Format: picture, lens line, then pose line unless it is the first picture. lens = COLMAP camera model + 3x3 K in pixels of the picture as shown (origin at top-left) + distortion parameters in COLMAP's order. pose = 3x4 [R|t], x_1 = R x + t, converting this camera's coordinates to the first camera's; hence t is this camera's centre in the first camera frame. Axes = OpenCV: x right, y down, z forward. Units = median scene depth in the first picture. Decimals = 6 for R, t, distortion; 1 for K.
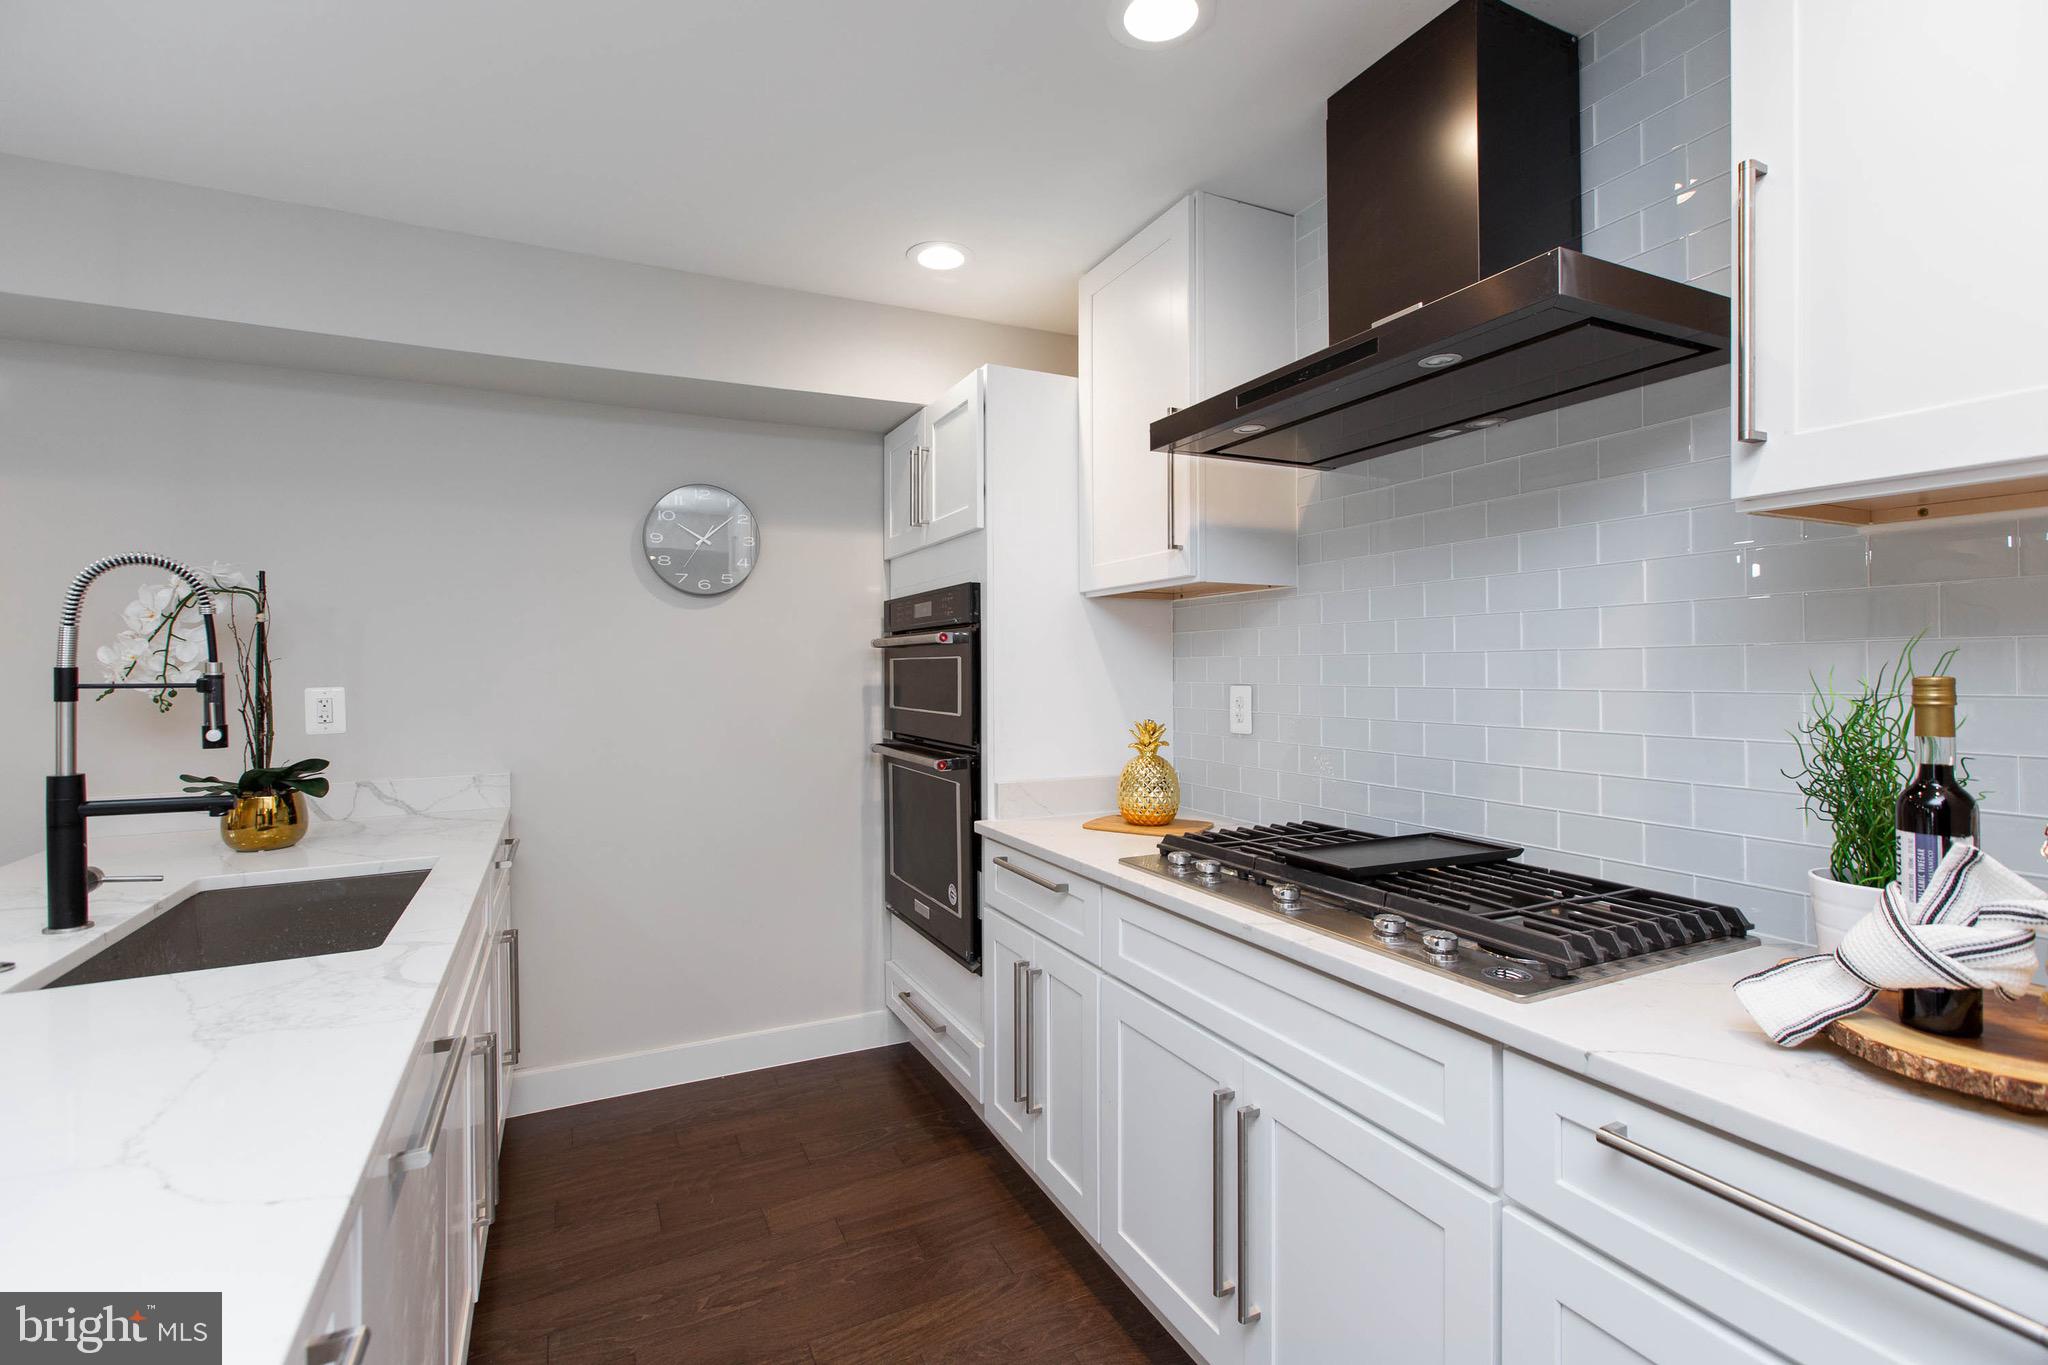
lens RADIAL K [[926.4, 0, 1036.2], [0, 926.4, 664.0], [0, 0, 1]] dist [-0.000738, -0.000238]
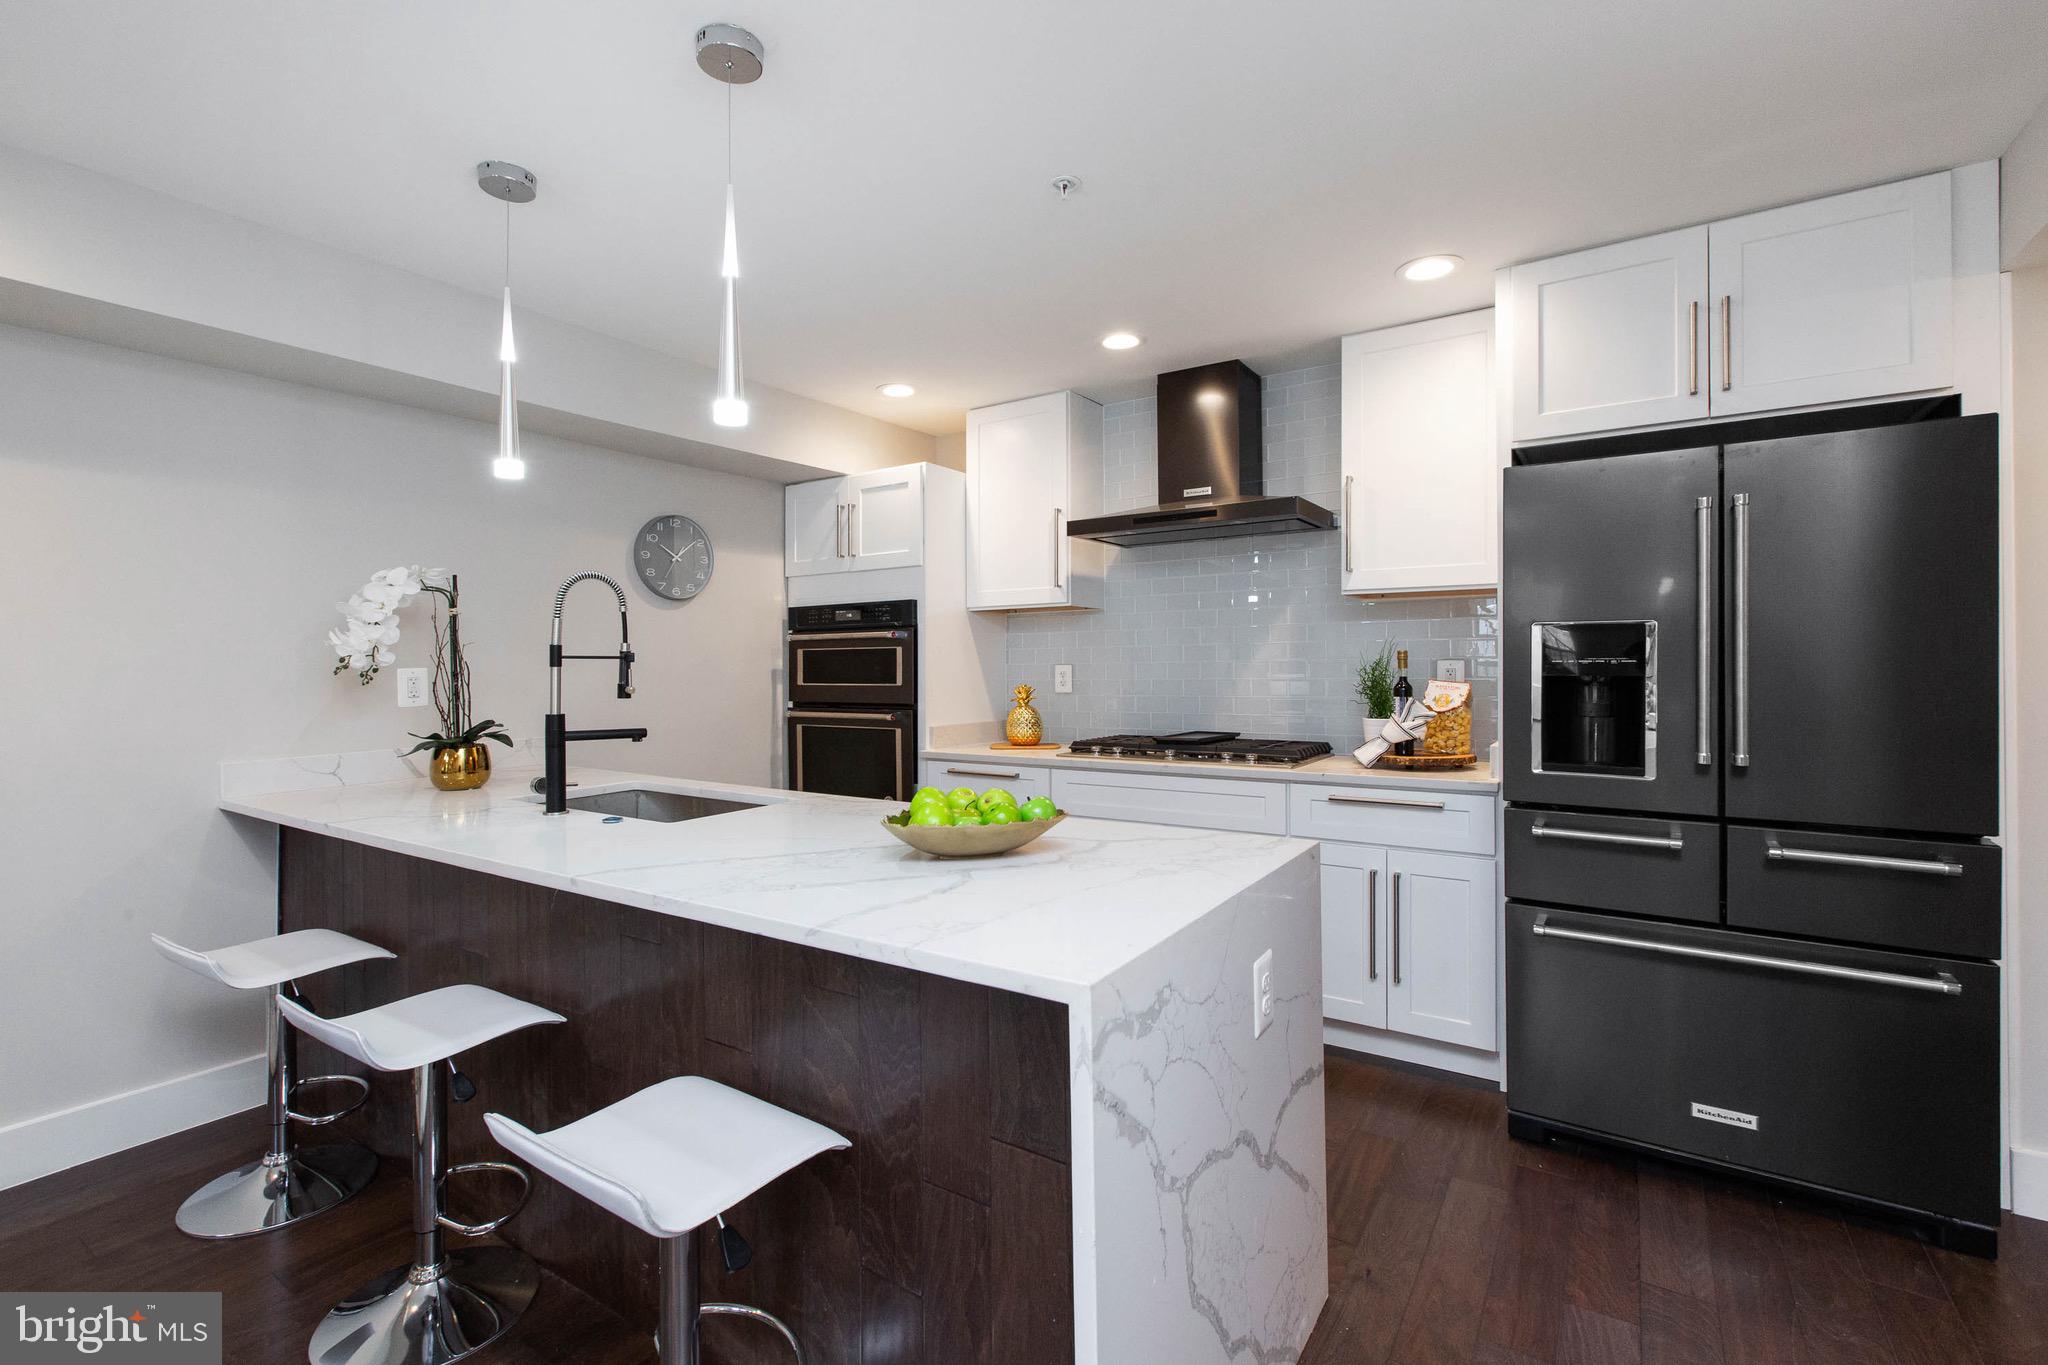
lens RADIAL K [[926.4, 0, 1004.7], [0, 926.4, 676.6], [0, 0, 1]] dist [-0.000738, -0.000238]
pose [[0.868972, -0.007258, 0.494807, -0.811574], [0.002453, 0.999943, 0.010359, 0.029831], [-0.494854, -0.007788, 0.868941, -0.501461]]
